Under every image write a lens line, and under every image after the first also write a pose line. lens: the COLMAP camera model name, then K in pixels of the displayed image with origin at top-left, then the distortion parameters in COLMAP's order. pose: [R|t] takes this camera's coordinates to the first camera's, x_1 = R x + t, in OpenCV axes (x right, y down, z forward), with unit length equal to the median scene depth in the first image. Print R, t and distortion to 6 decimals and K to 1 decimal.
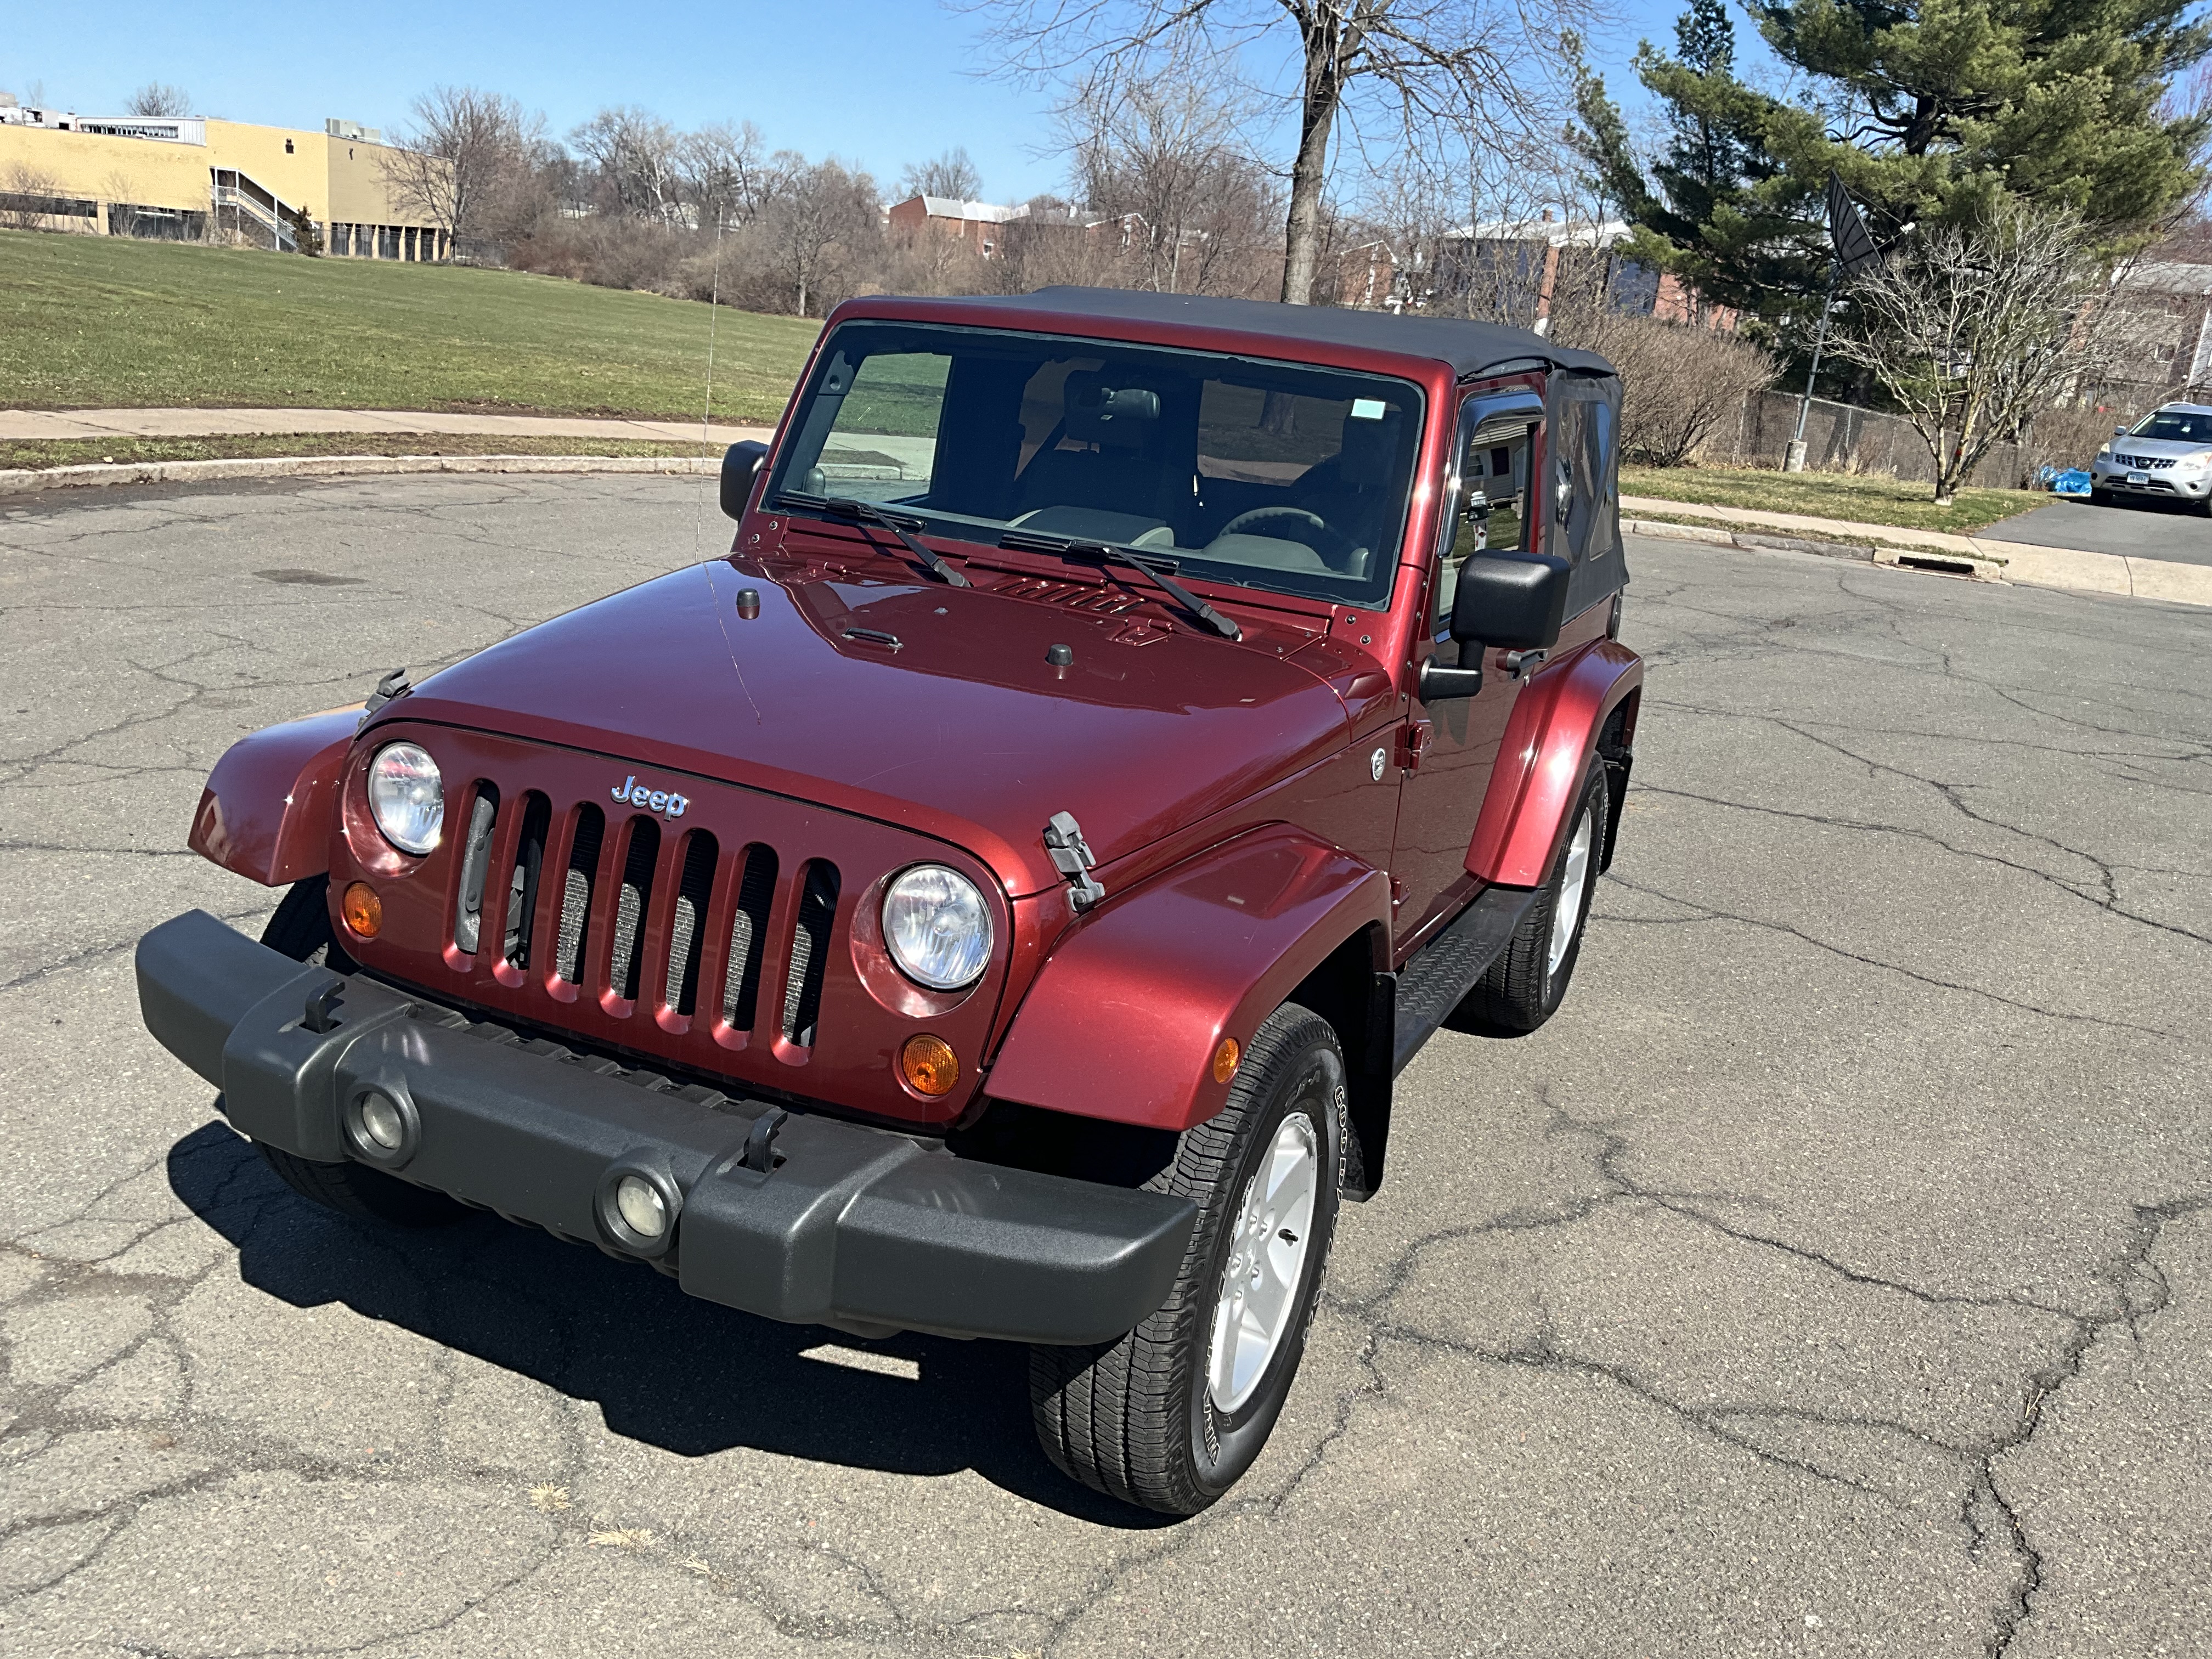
lens RADIAL K [[1884.3, 0, 1106.0], [0, 1884.3, 829.5], [0, 0, 1]] dist [0.089195, -0.178408]
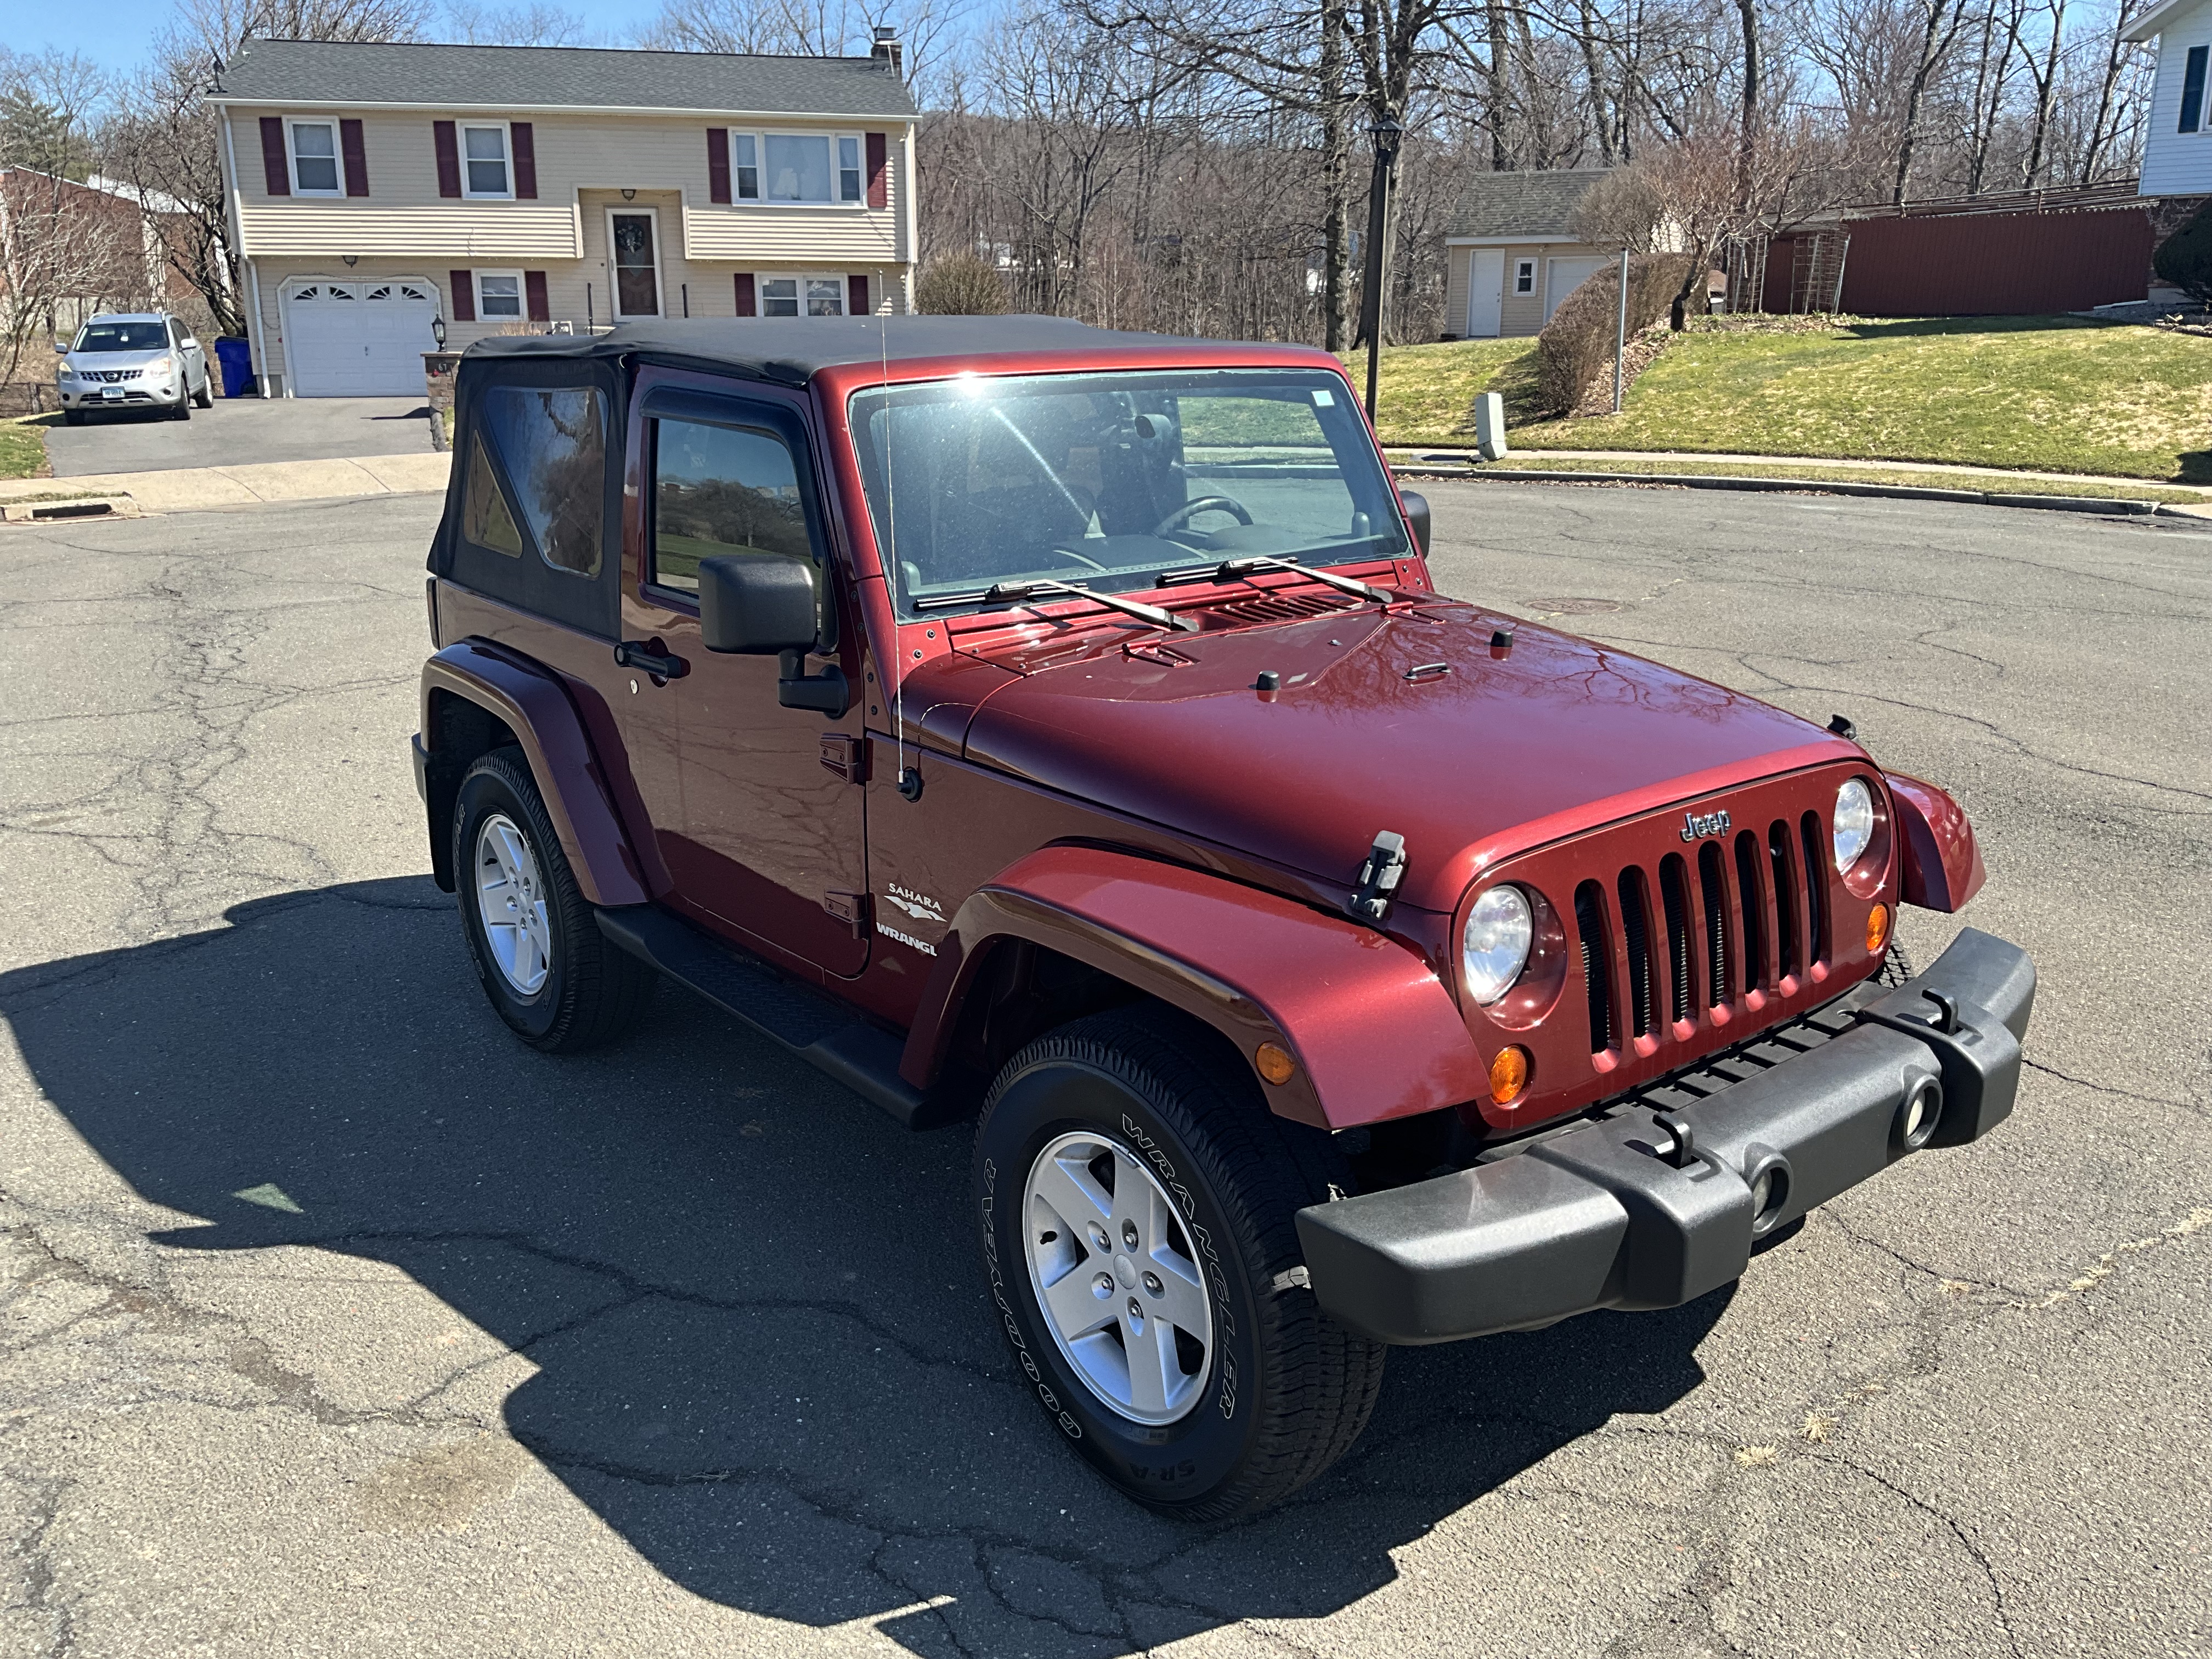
lens RADIAL K [[1884.3, 0, 1106.0], [0, 1884.3, 829.5], [0, 0, 1]] dist [0.089195, -0.178408]
pose [[0.413494, -0.335389, 0.846485, -0.208355], [0.289129, 0.929933, 0.227218, -0.057744], [-0.863381, 0.150791, 0.481493, 0.121303]]
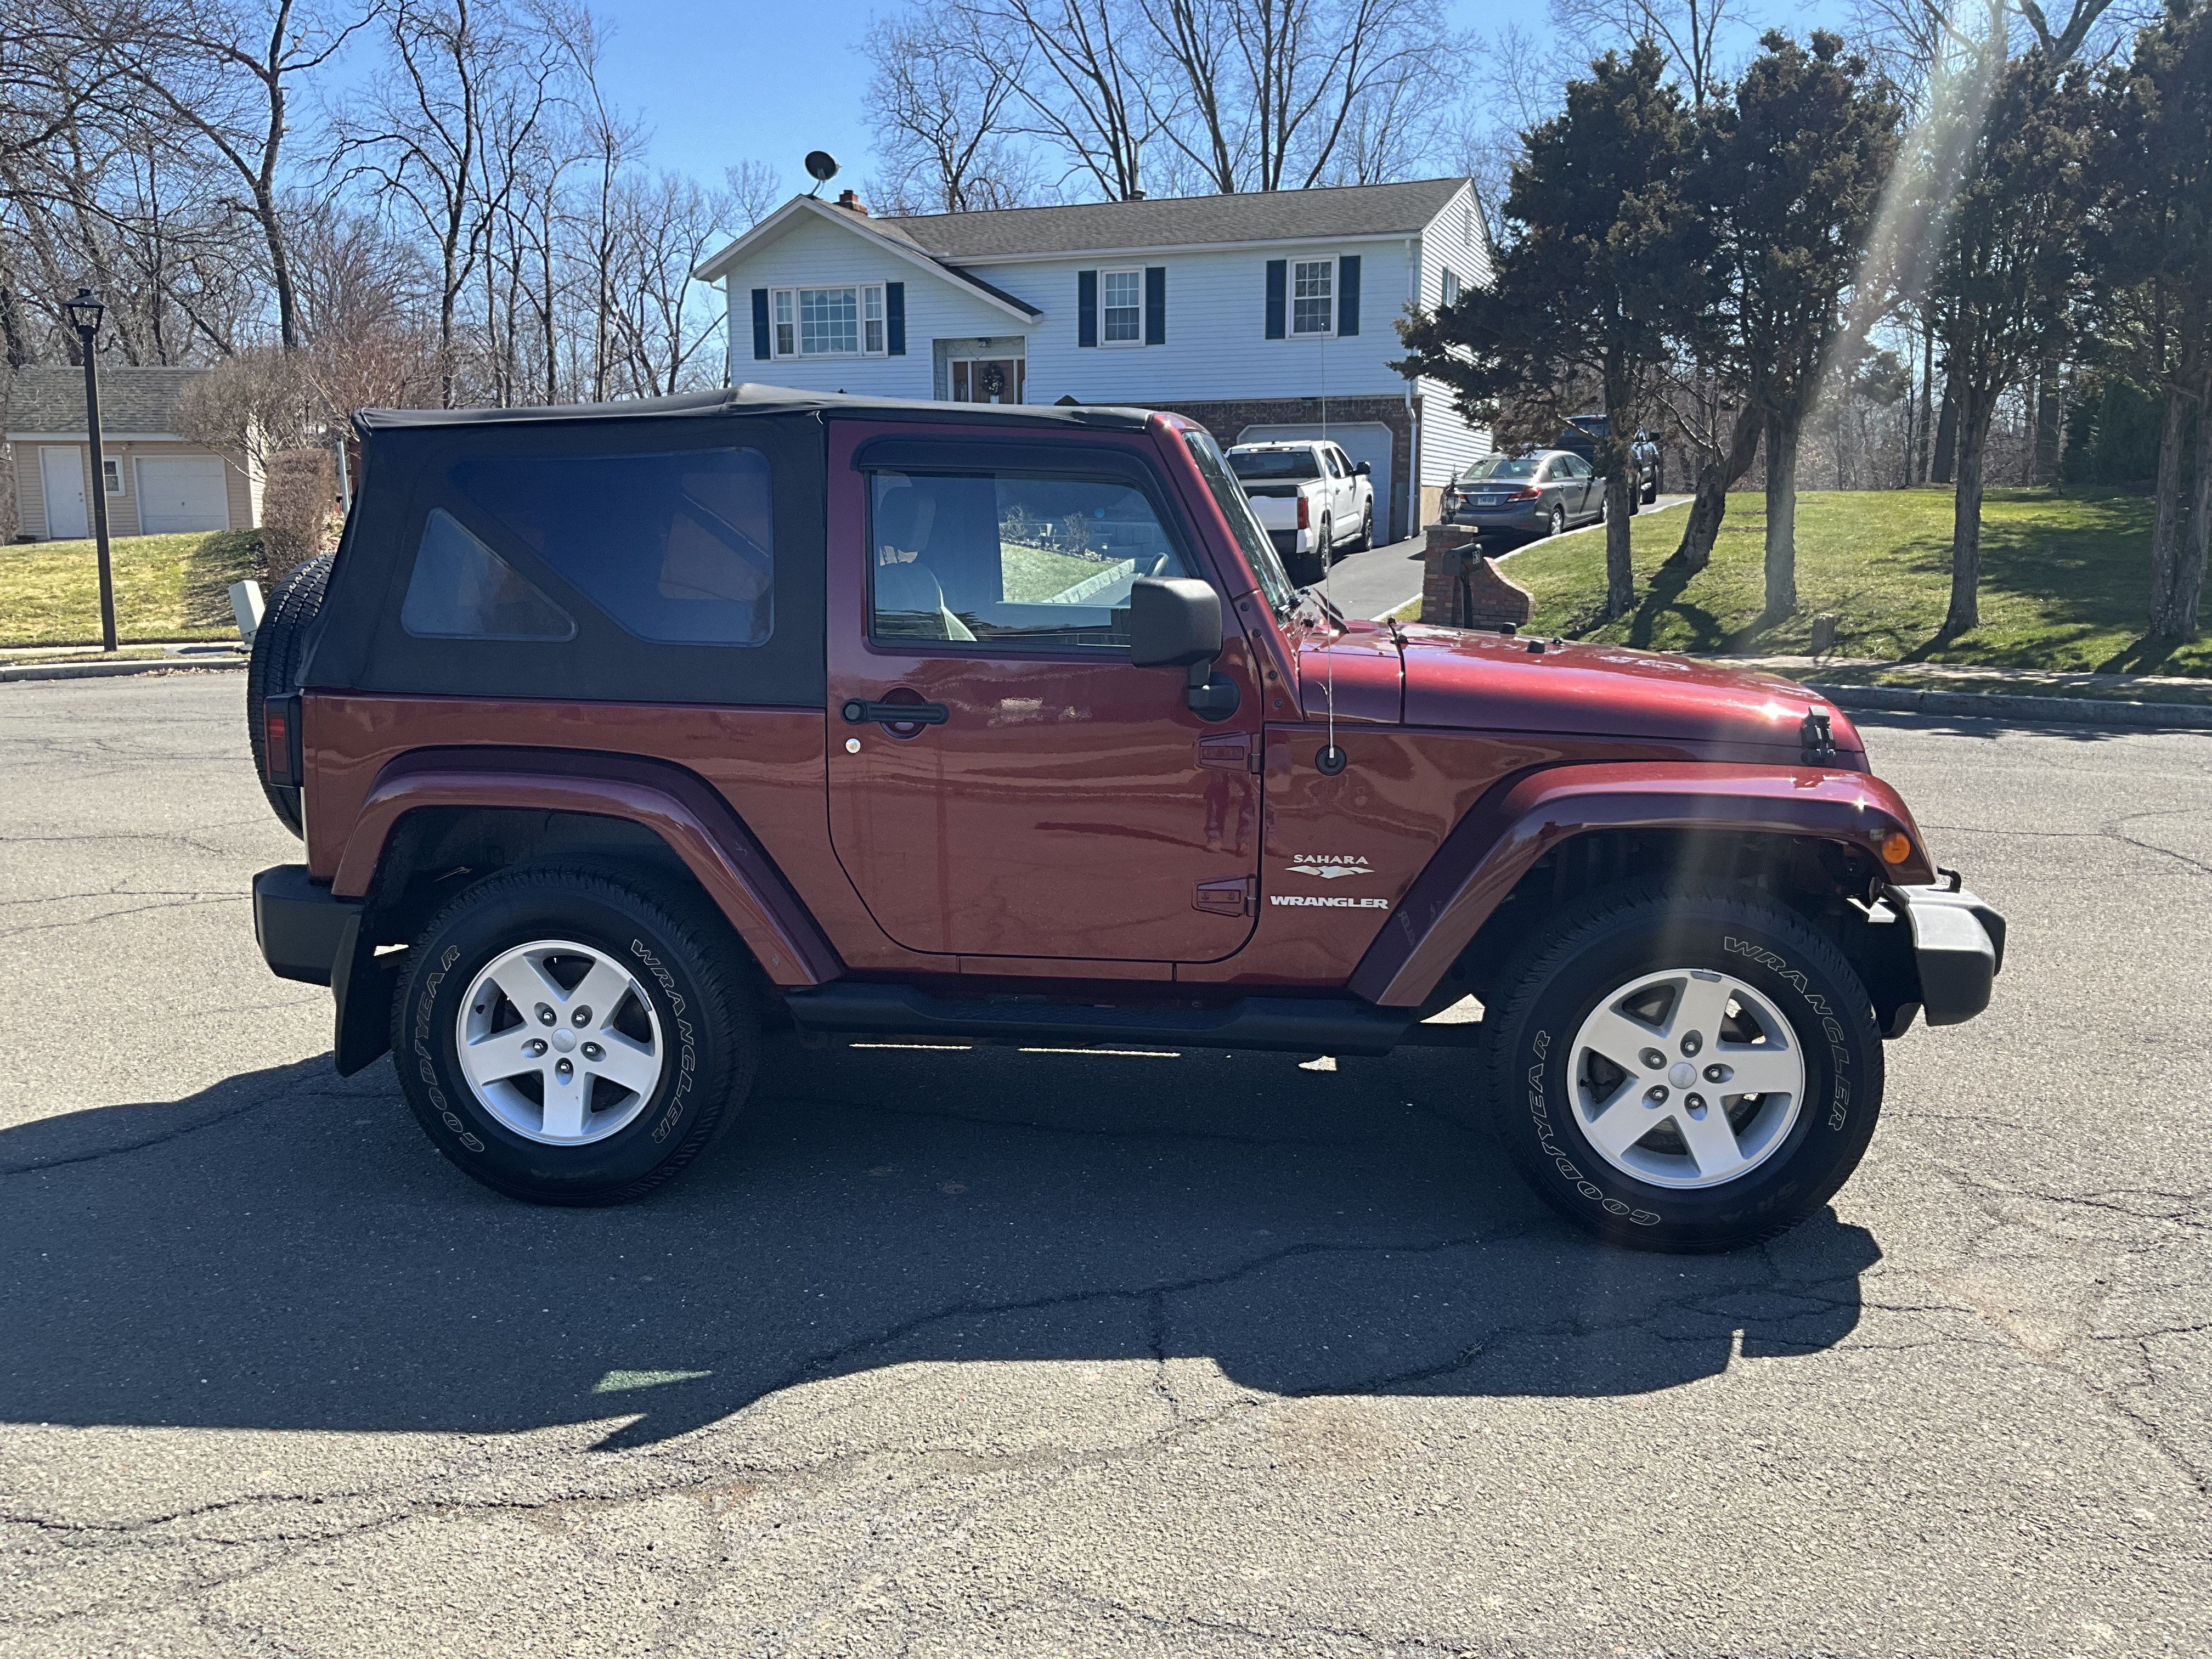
lens RADIAL K [[1884.3, 0, 1106.0], [0, 1884.3, 829.5], [0, 0, 1]] dist [0.089195, -0.178408]
pose [[-0.357015, -0.242516, 0.902068, -0.246537], [0.226206, 0.914519, 0.335390, -0.097850], [-0.906295, 0.323792, -0.271639, 0.319832]]
